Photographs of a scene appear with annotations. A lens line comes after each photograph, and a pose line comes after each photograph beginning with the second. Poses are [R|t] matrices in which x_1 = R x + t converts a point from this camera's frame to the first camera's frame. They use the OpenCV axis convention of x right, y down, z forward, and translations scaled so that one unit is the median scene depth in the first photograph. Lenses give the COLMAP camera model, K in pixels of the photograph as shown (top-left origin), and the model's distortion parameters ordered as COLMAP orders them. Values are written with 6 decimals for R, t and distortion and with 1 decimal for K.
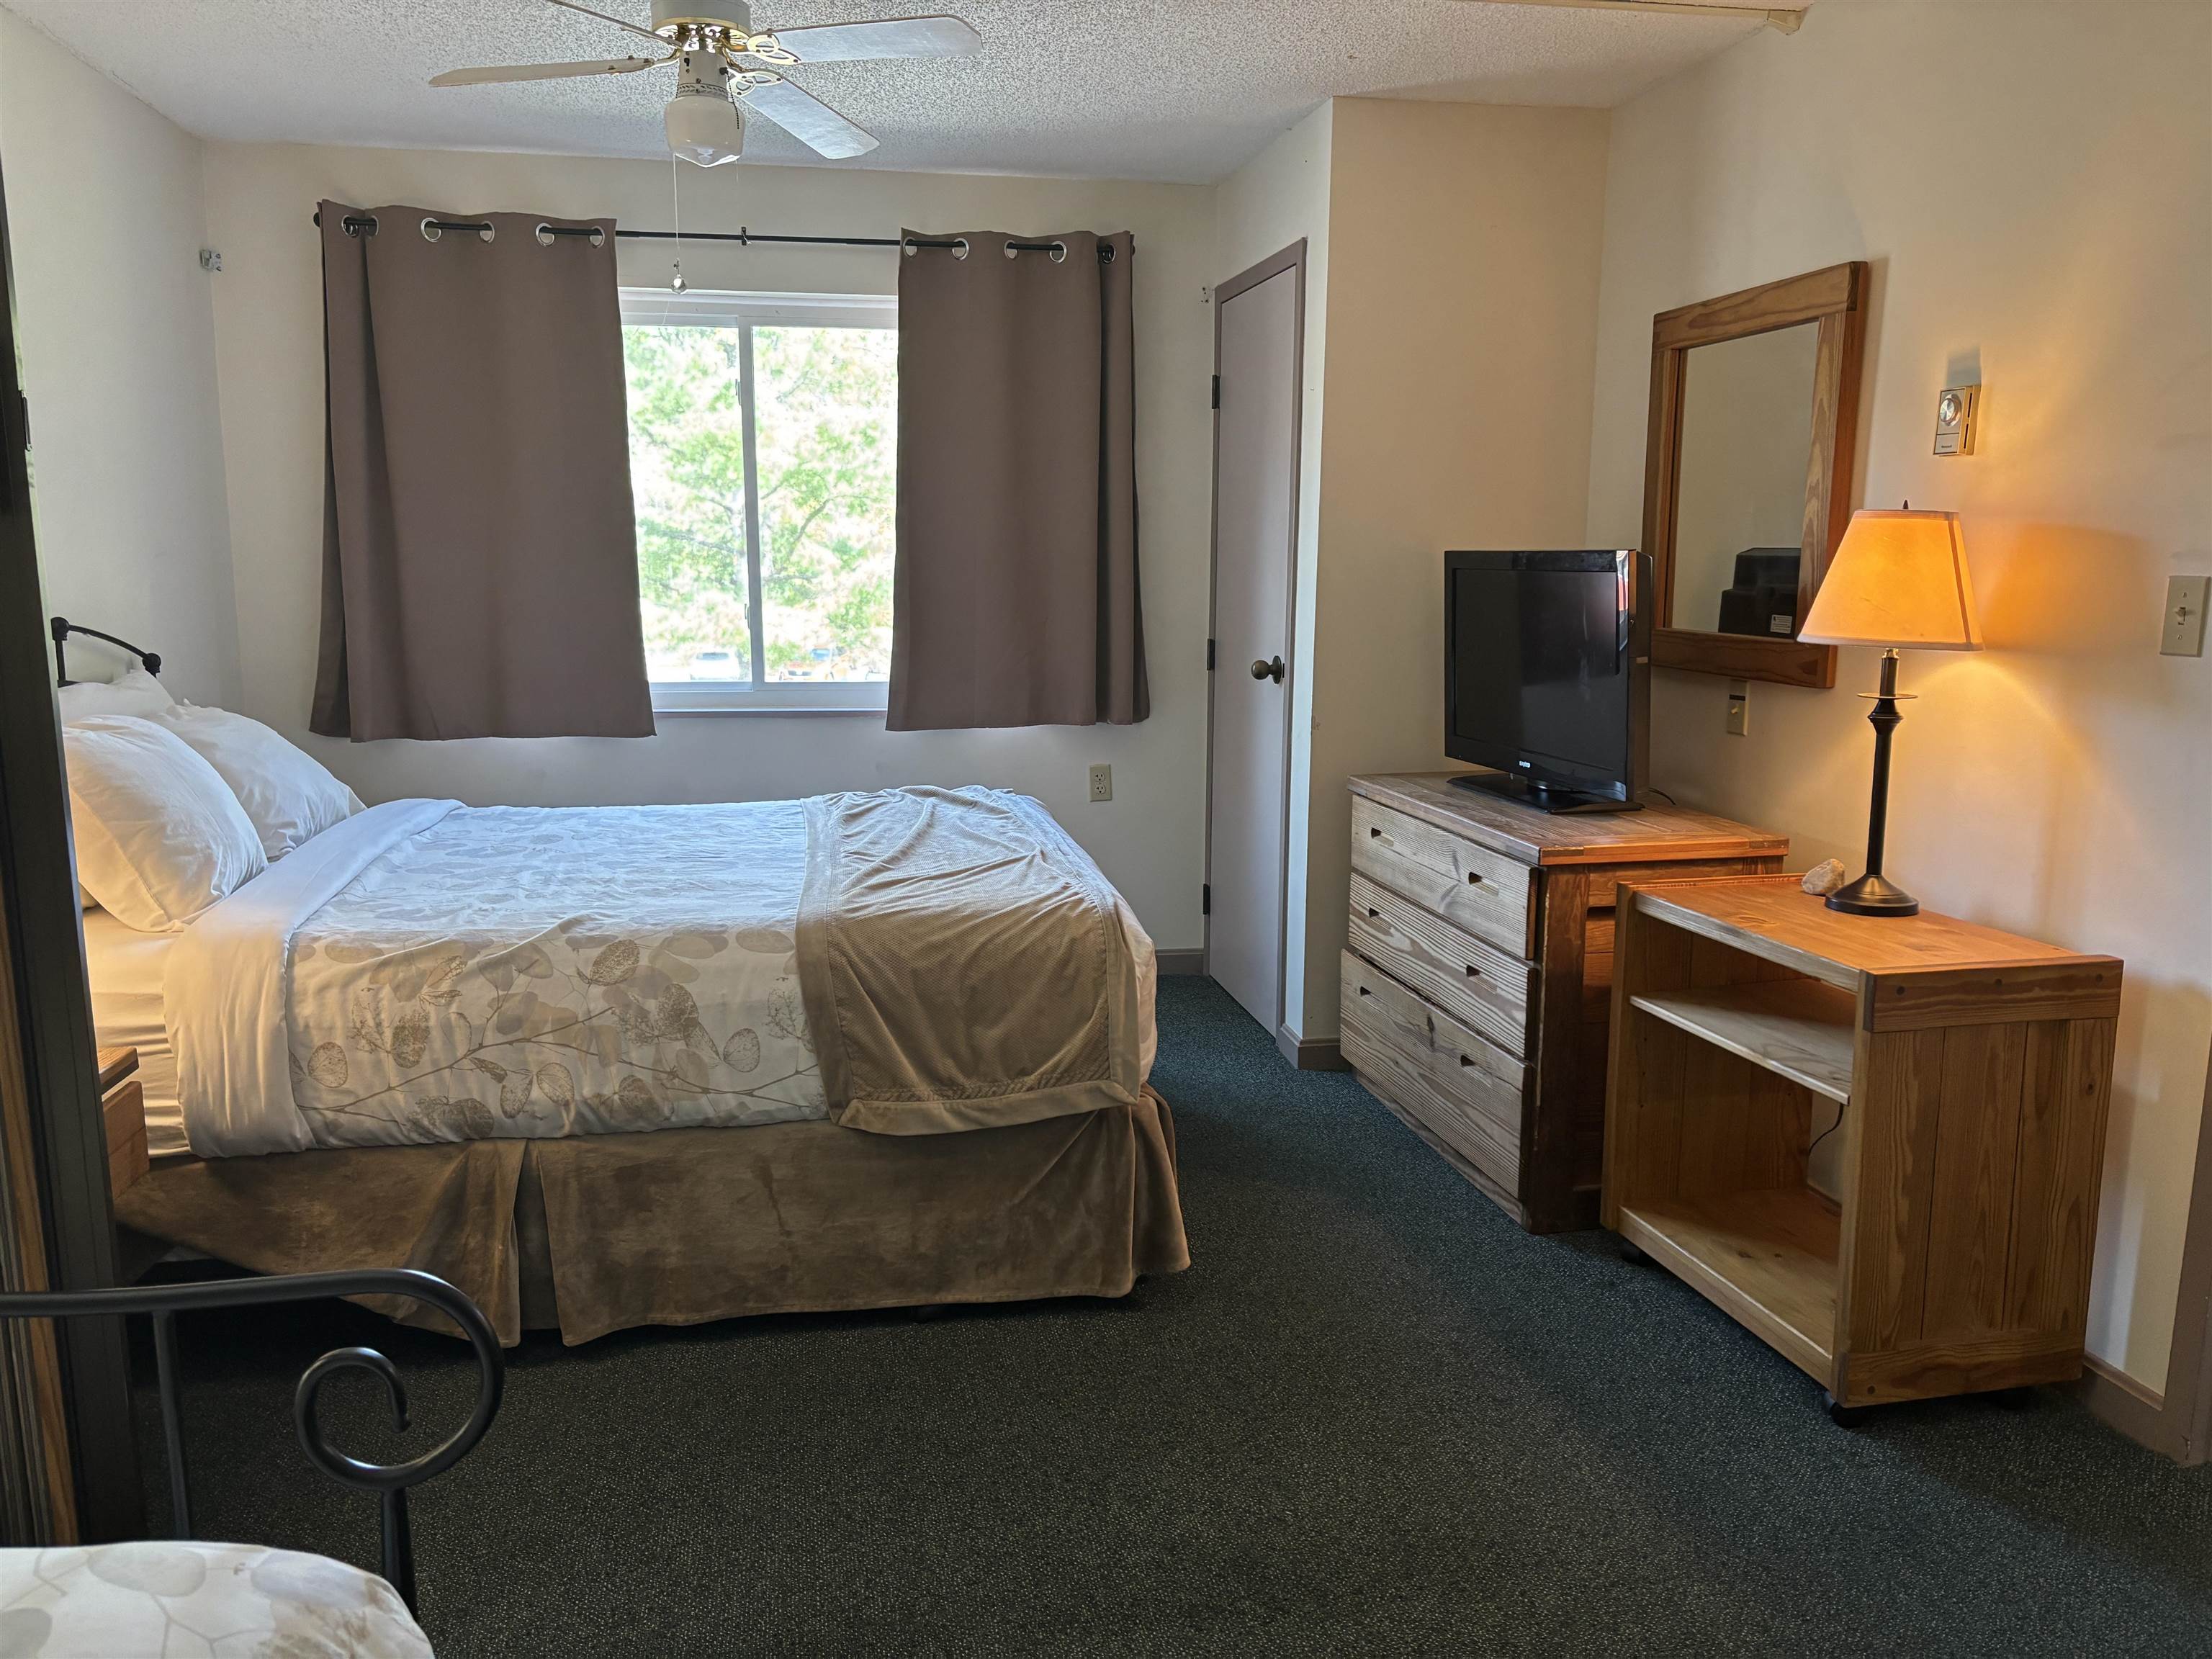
lens RADIAL K [[1695.9, 0, 1102.2], [0, 1695.9, 871.8], [0, 0, 1]] dist [0.007911, 0.000274]
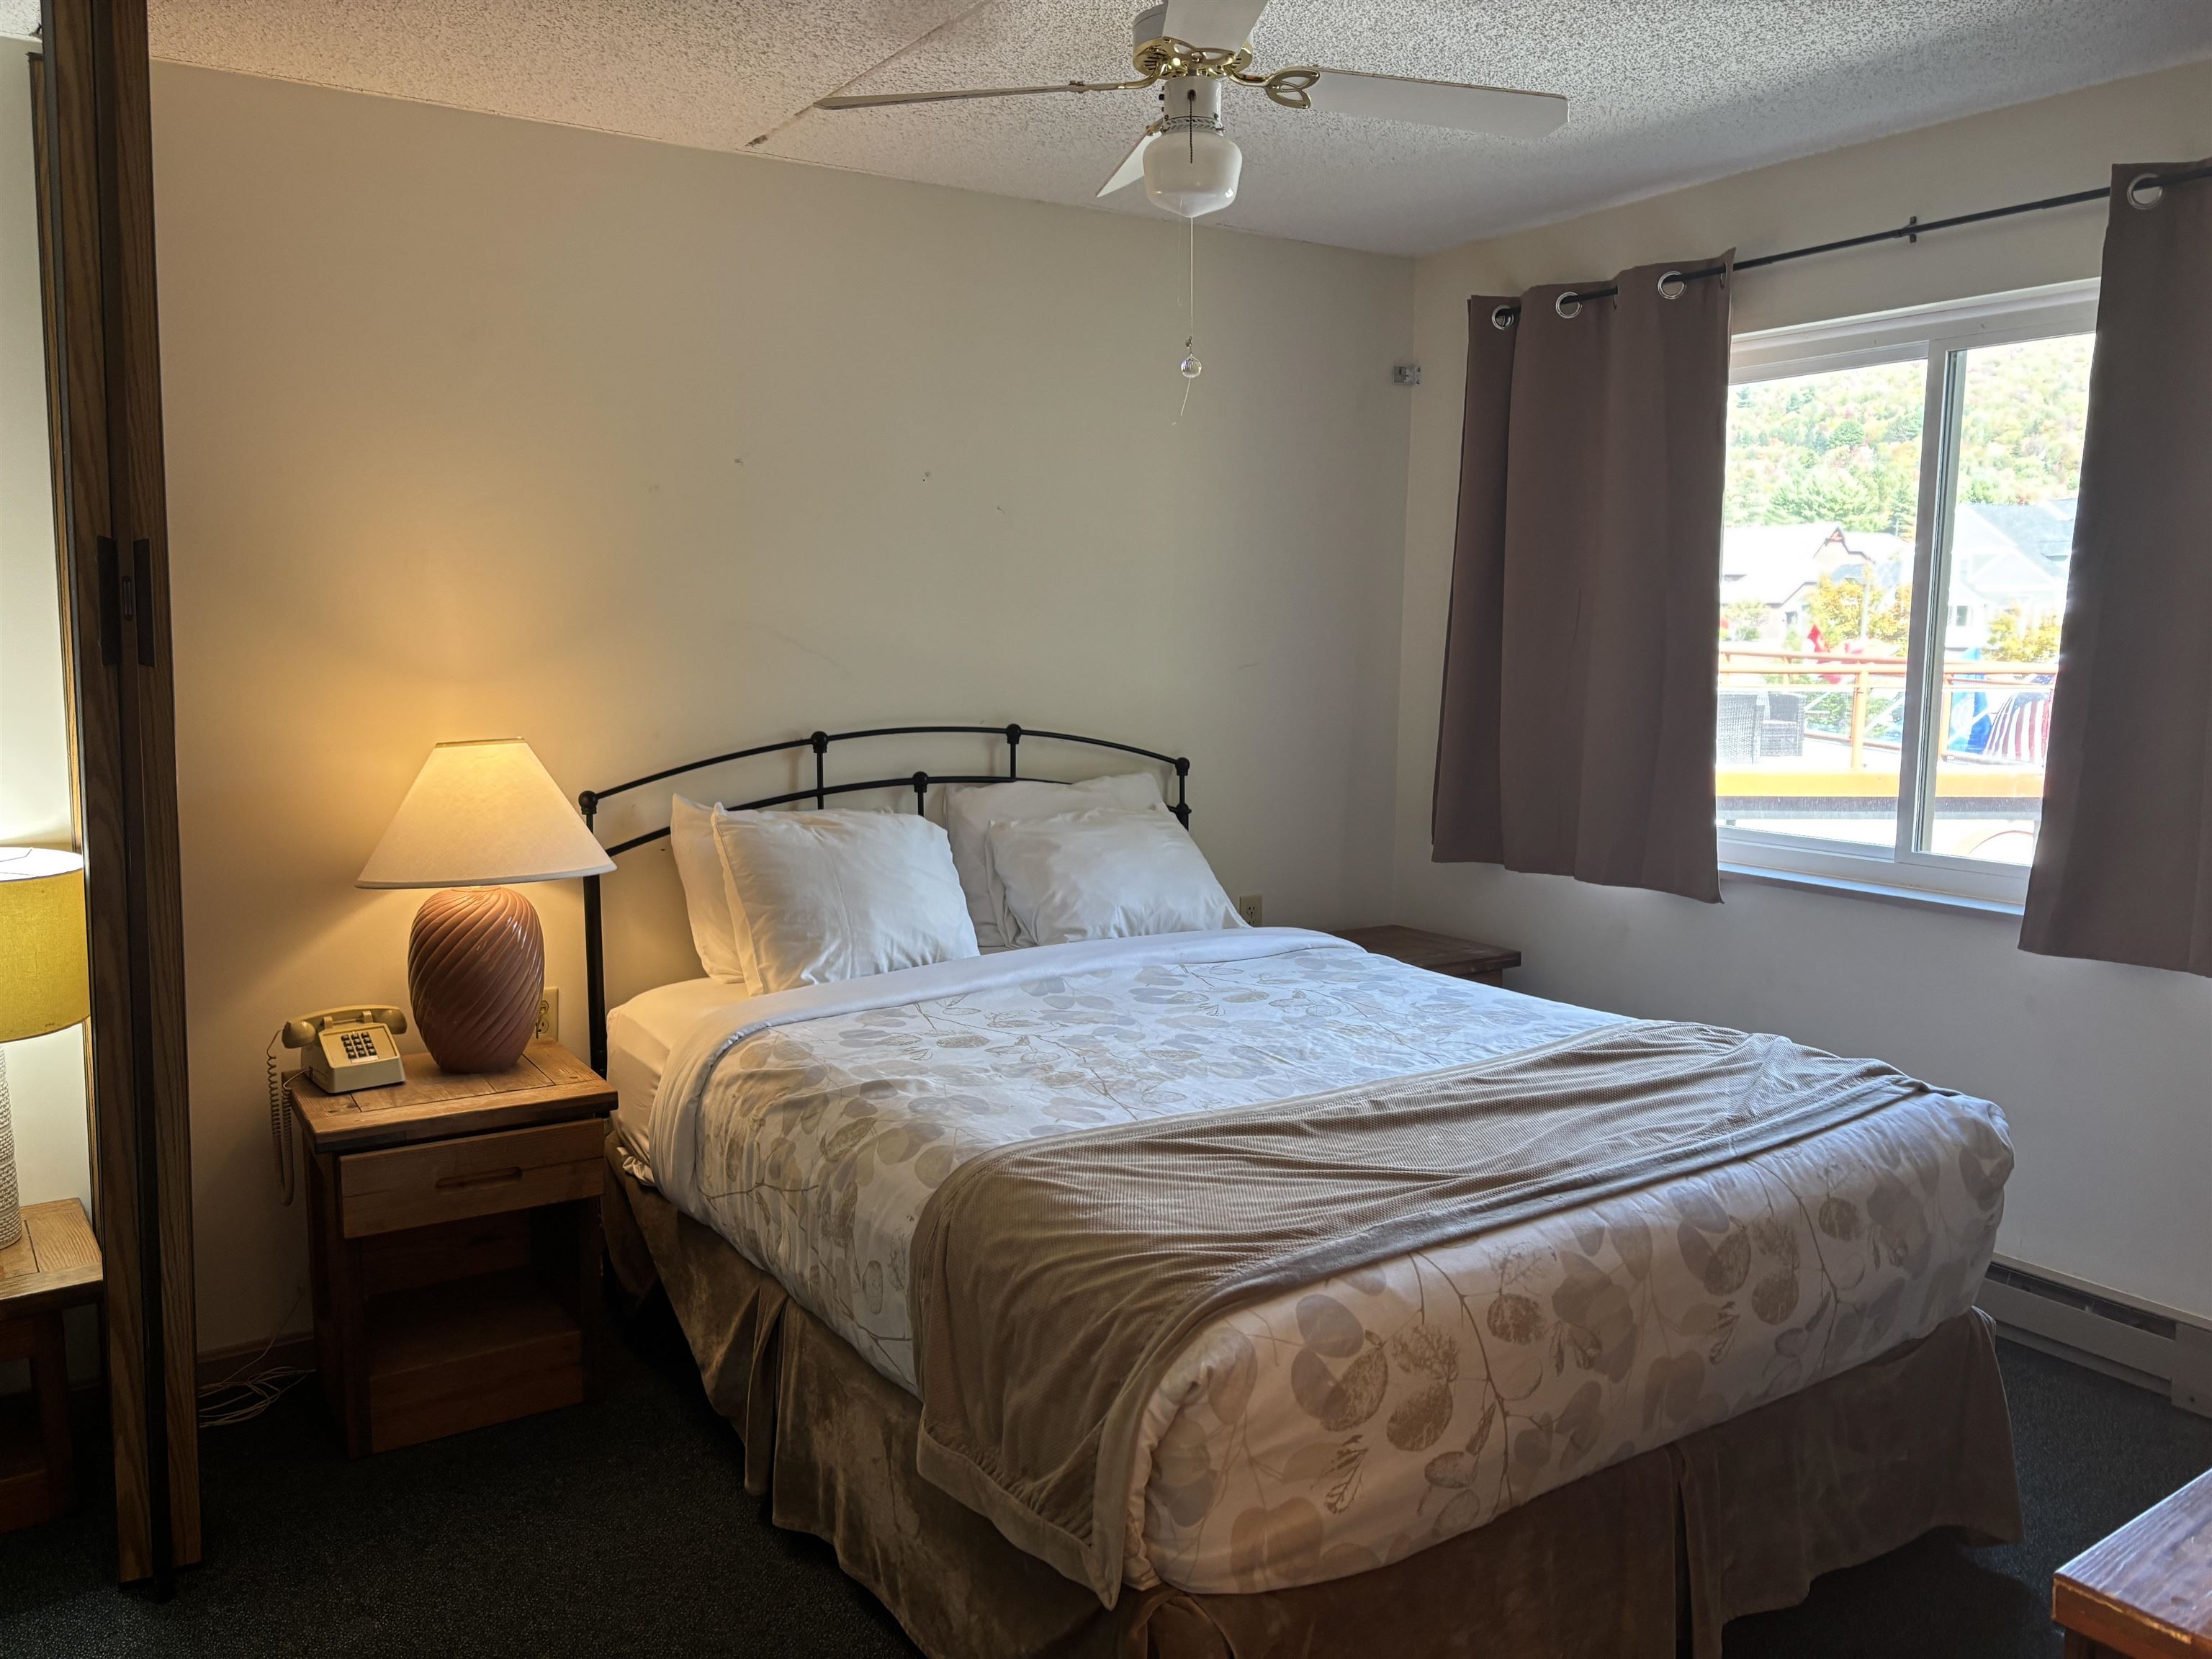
lens RADIAL K [[1657.1, 0, 1109.8], [0, 1657.1, 904.0], [0, 0, 1]] dist [0.032436, -0.001440]
pose [[0.408606, 0.155445, -0.899376, 0.337390], [-0.174971, 0.980455, 0.089965, -0.107126], [0.895782, 0.120605, 0.427818, 0.448540]]
